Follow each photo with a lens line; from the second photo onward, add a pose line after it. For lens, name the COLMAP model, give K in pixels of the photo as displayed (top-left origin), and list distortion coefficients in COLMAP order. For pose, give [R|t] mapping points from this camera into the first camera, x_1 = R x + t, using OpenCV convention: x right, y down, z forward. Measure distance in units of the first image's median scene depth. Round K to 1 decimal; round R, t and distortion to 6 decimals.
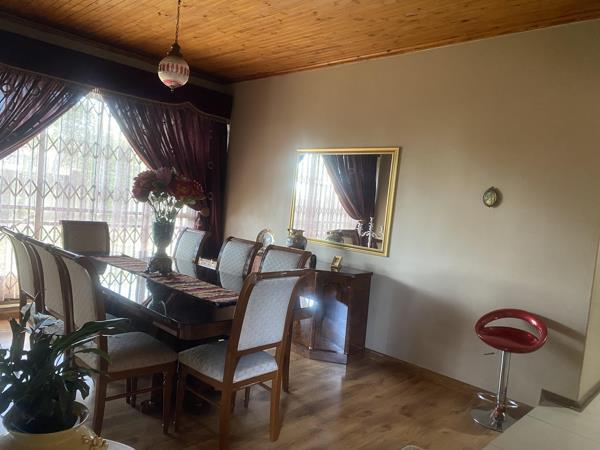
lens RADIAL K [[460.0, 0, 300.0], [0, 460.0, 225.0], [0, 0, 1]] dist [-0.005702, -0.006246]
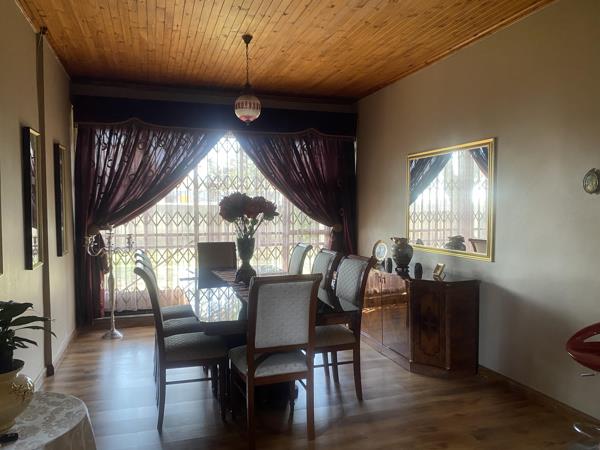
lens RADIAL K [[466.7, 0, 300.0], [0, 466.7, 225.0], [0, 0, 1]] dist [-0.001232, -0.002932]
pose [[0.878344, -0.079282, -0.471409, 0.297280], [0.060931, 0.996675, -0.054092, 0.024981], [0.474130, 0.018788, 0.880254, 0.029076]]
